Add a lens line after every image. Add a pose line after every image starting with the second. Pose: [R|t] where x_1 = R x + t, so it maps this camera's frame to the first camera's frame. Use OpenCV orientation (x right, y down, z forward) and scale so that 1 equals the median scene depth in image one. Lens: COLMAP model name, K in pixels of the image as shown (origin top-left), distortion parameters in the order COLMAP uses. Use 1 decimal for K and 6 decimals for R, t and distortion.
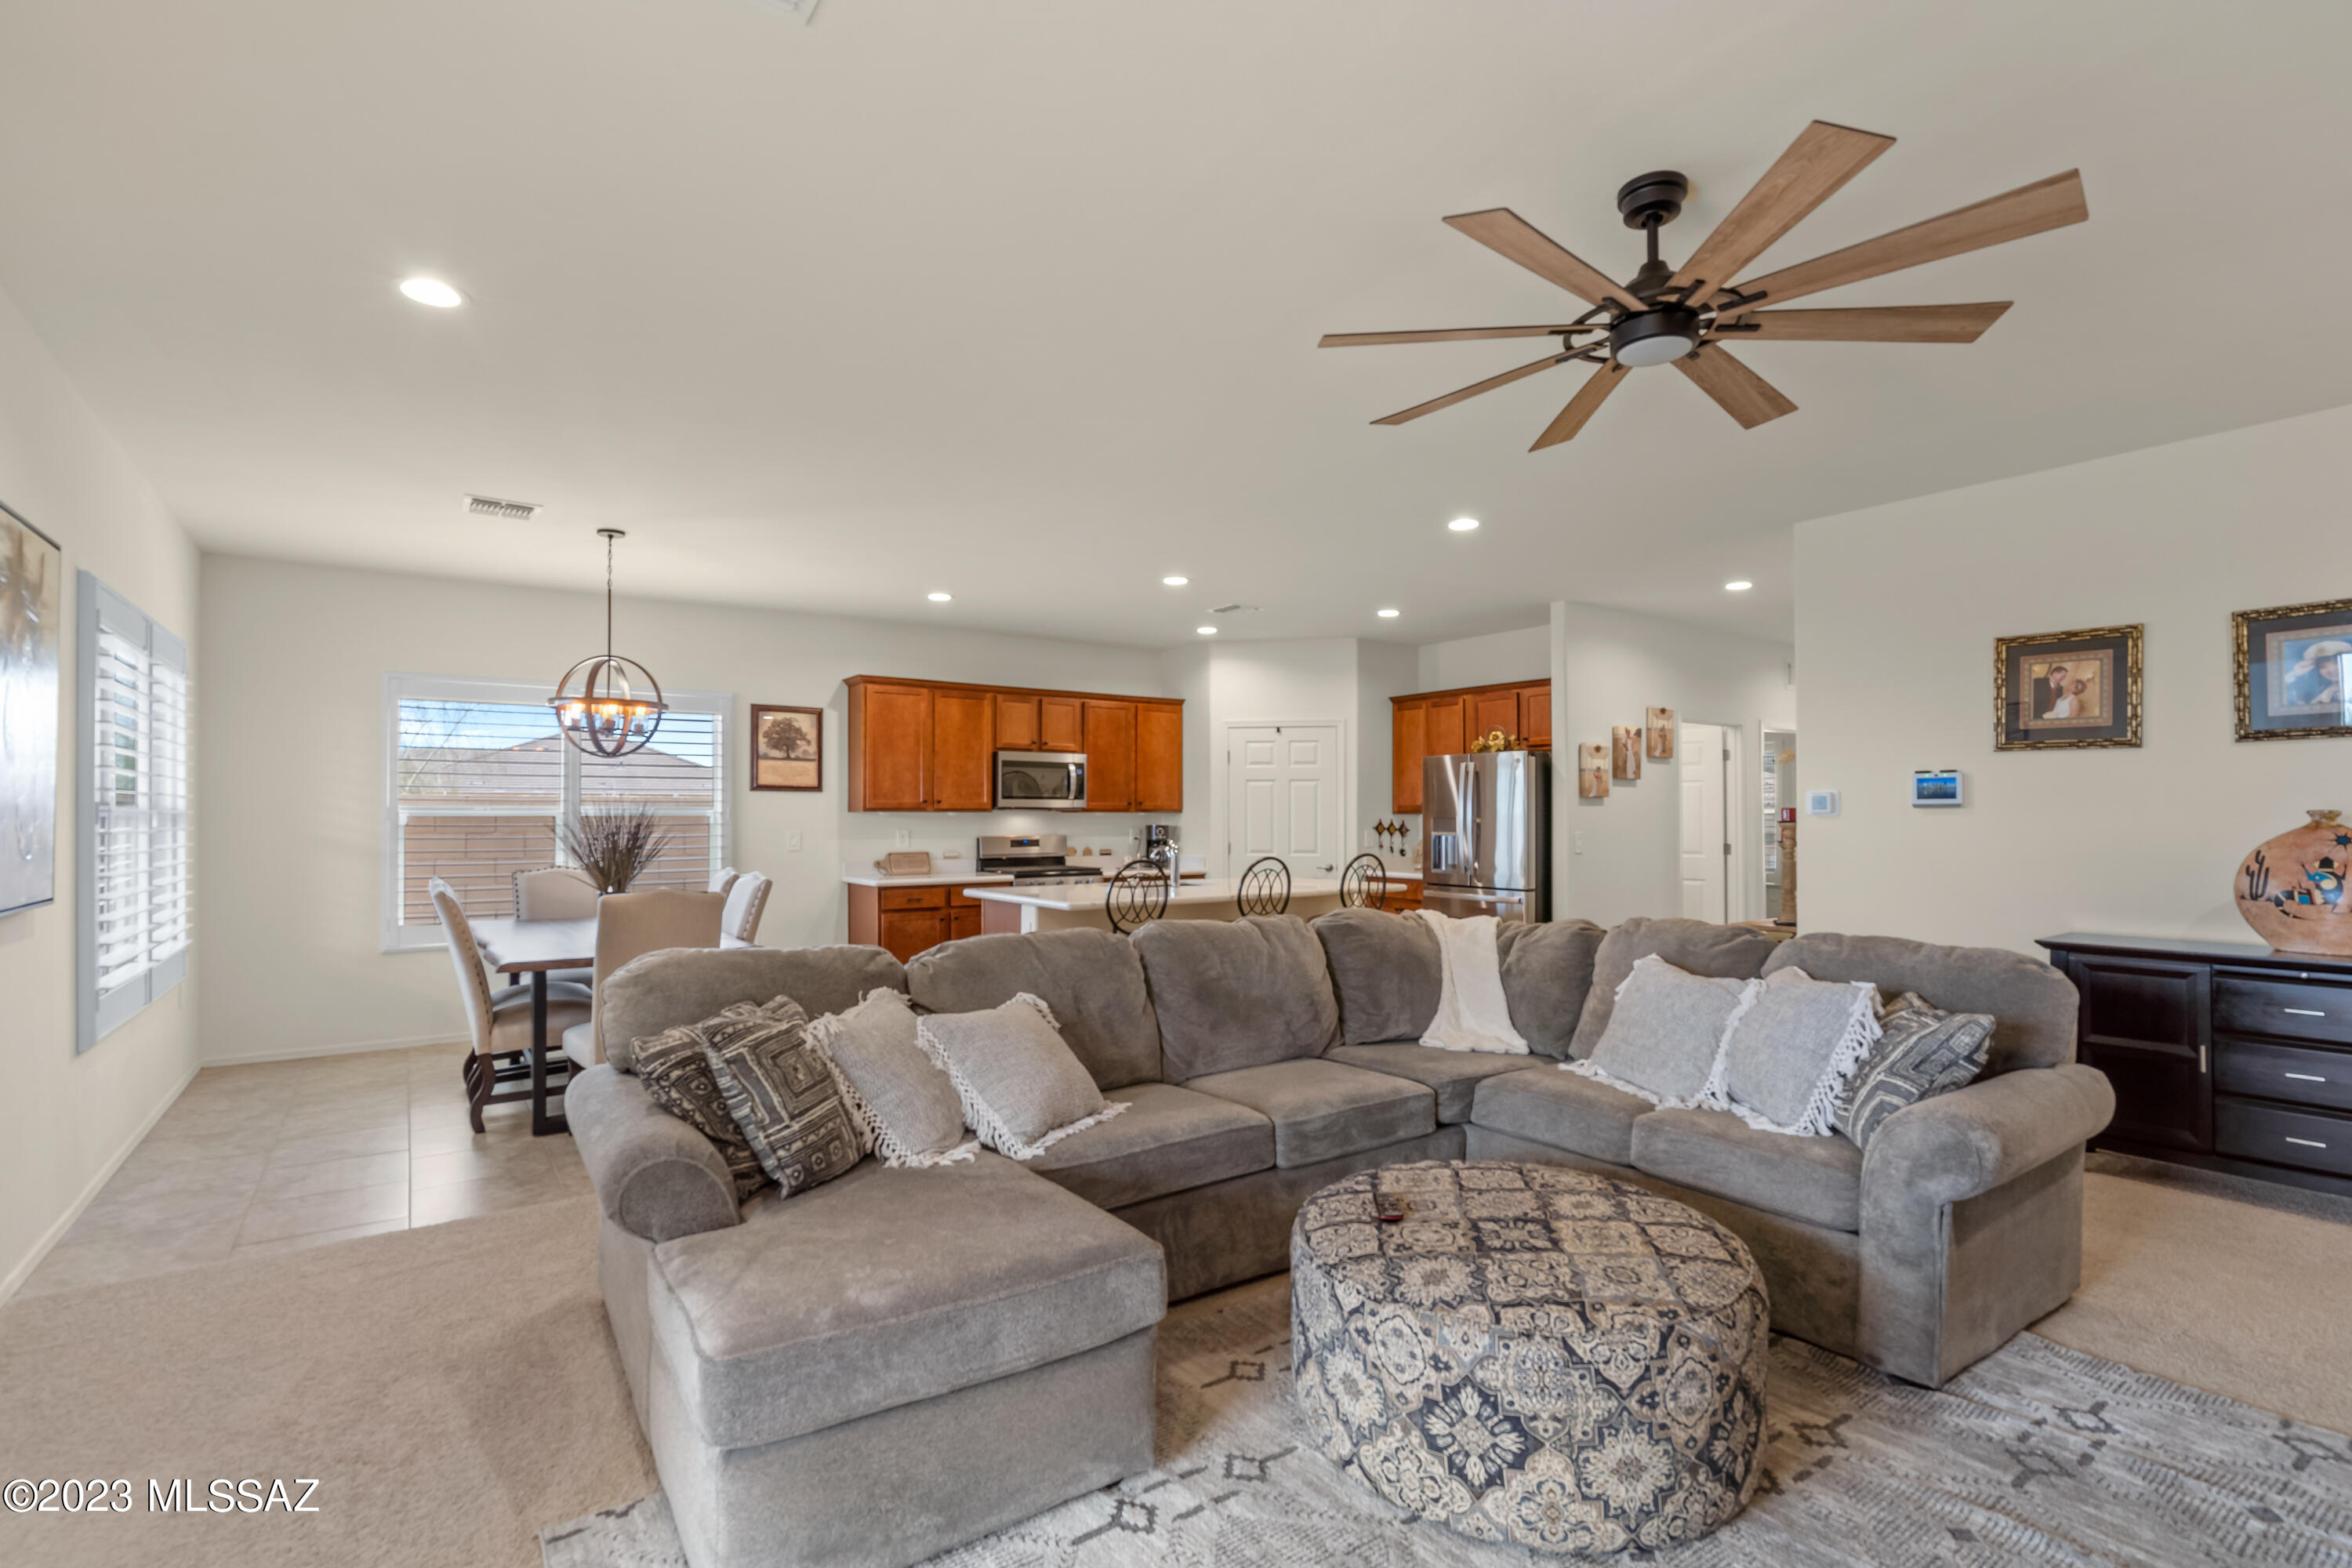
lens RADIAL K [[1081.3, 0, 1178.5], [0, 1081.3, 818.7], [0, 0, 1]] dist [-0.002793, 0.000916]
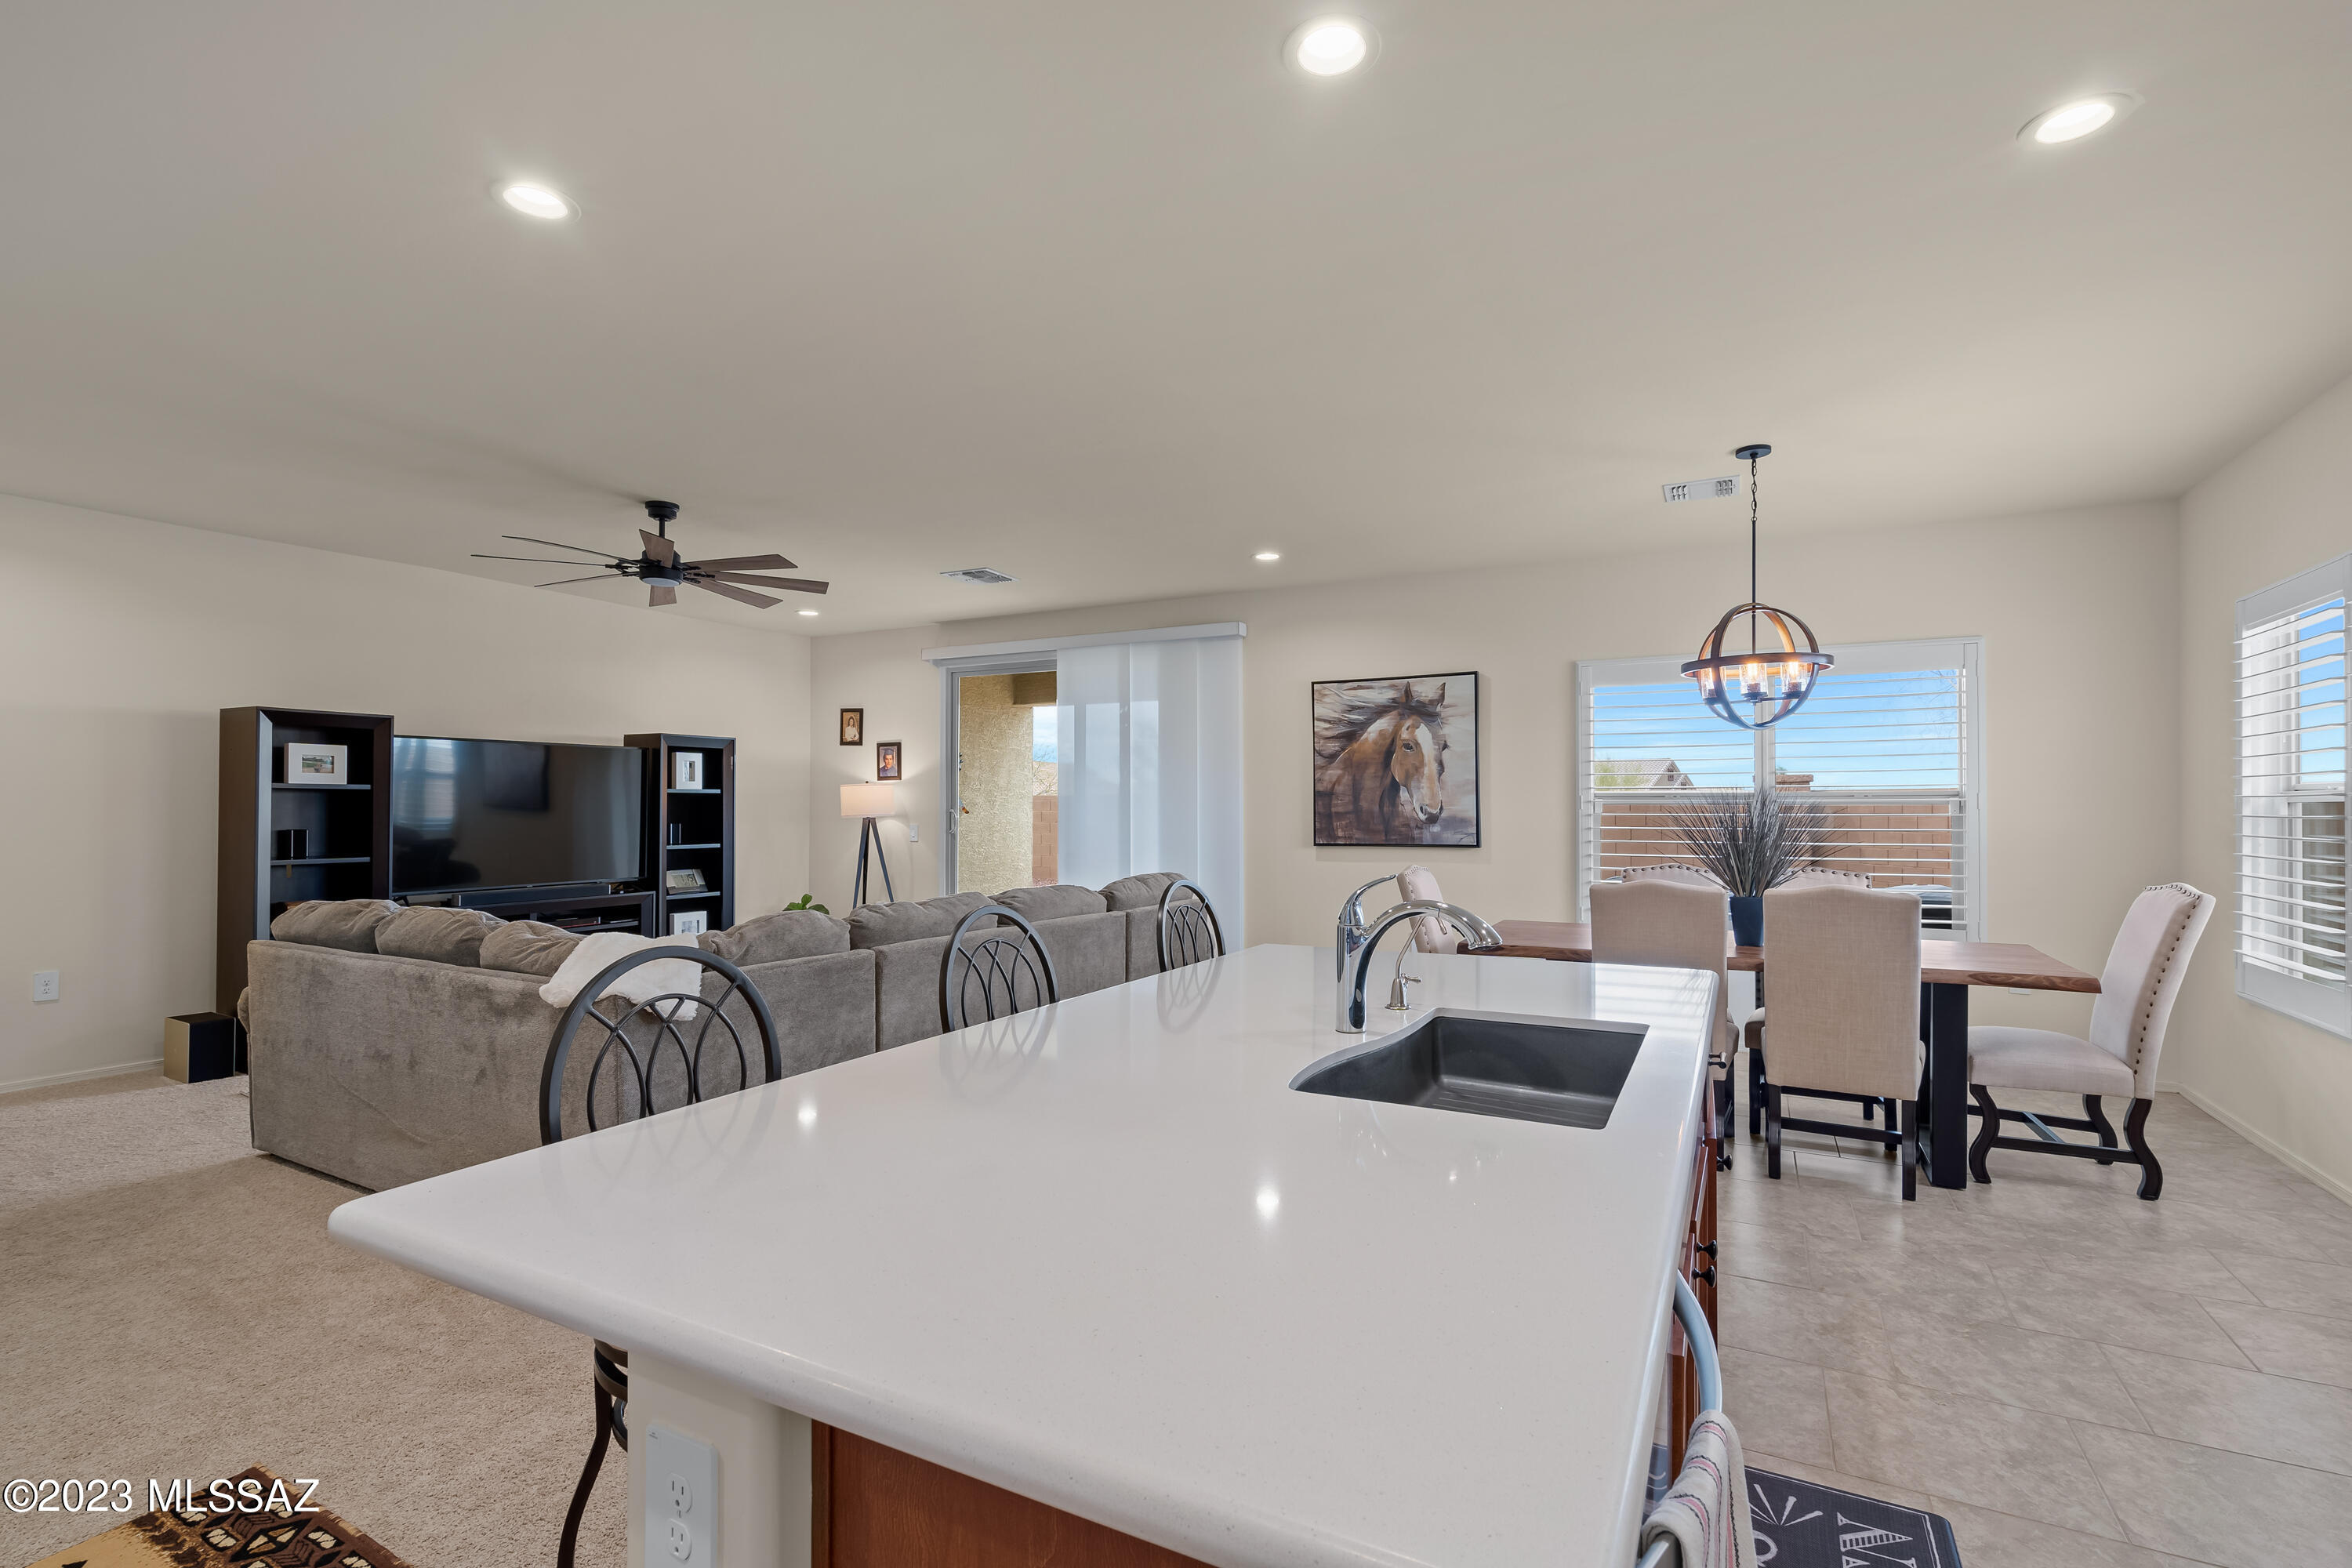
lens RADIAL K [[1066.2, 0, 1174.1], [0, 1066.2, 796.5], [0, 0, 1]] dist [-0.000539, 0.000168]
pose [[-0.898992, -0.003982, -0.437948, 0.139583], [0.000157, 0.999956, -0.009415, 0.000034], [0.437966, -0.008533, -0.898951, 1.010568]]
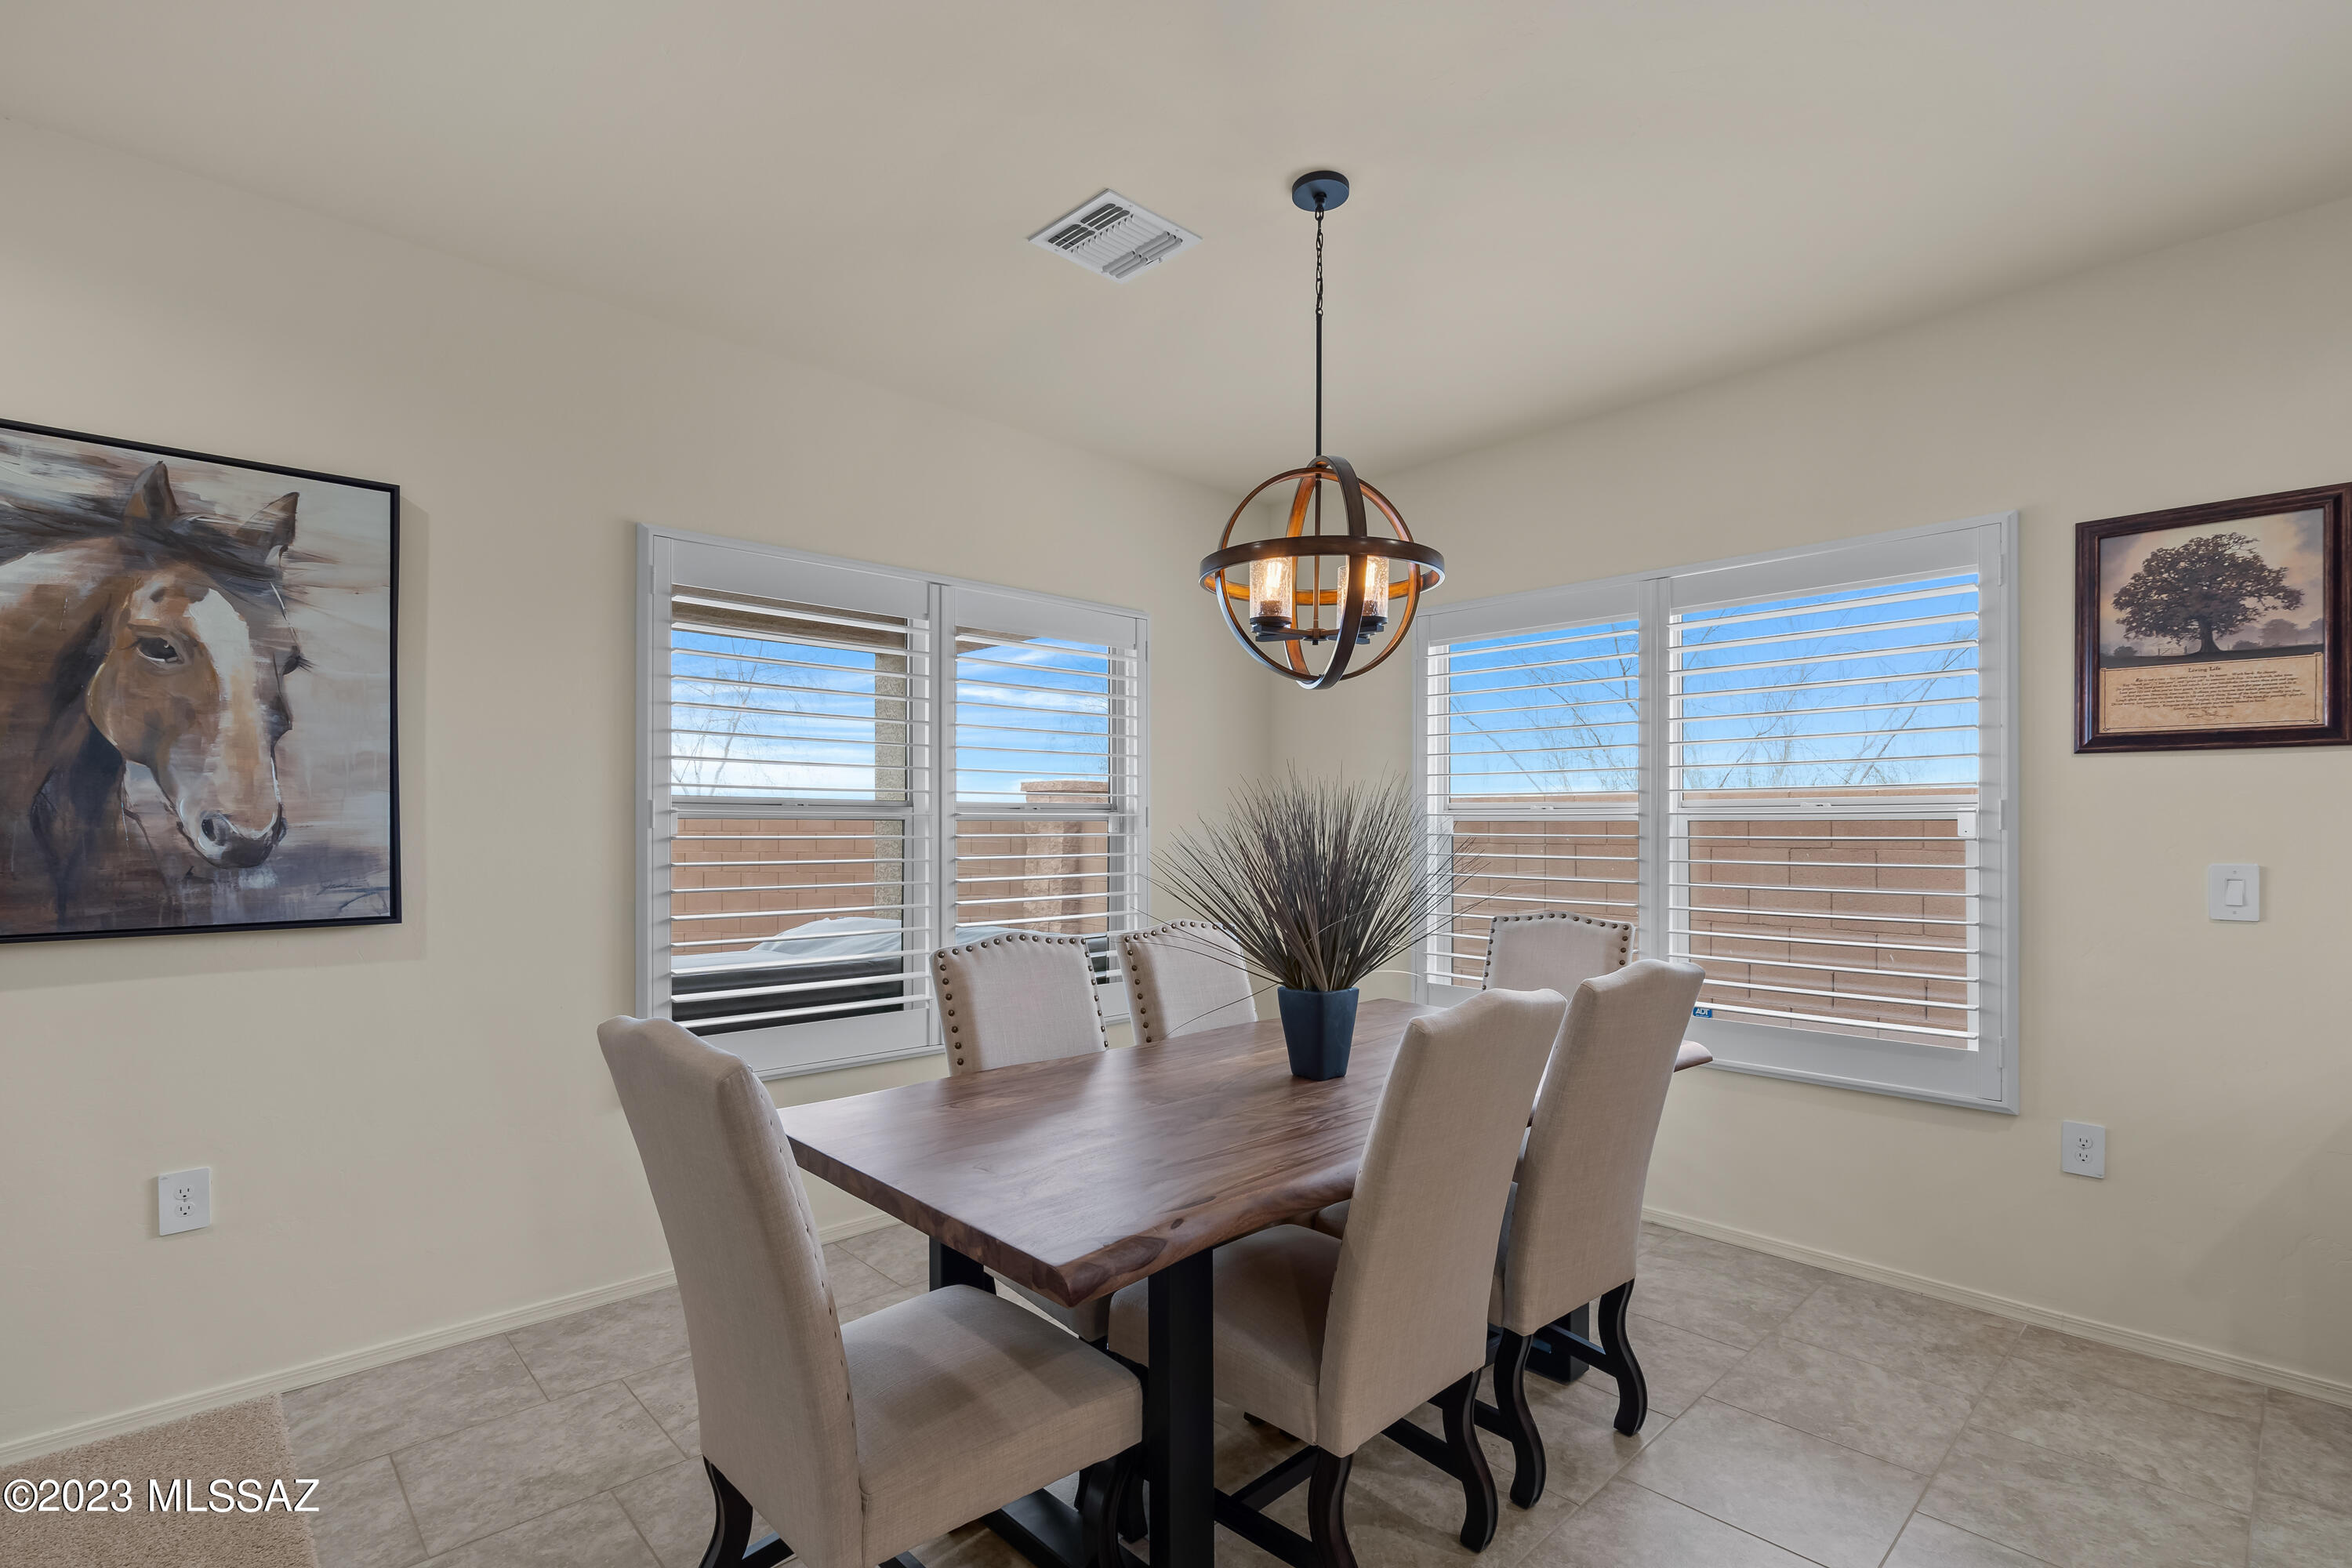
lens RADIAL K [[1081.3, 0, 1178.5], [0, 1081.3, 818.7], [0, 0, 1]] dist [-0.002793, 0.000916]
pose [[0.136019, -0.003342, -0.990701, -0.057725], [-0.003554, 0.999986, -0.003861, -0.000198], [0.990700, 0.004046, 0.136006, 0.583822]]
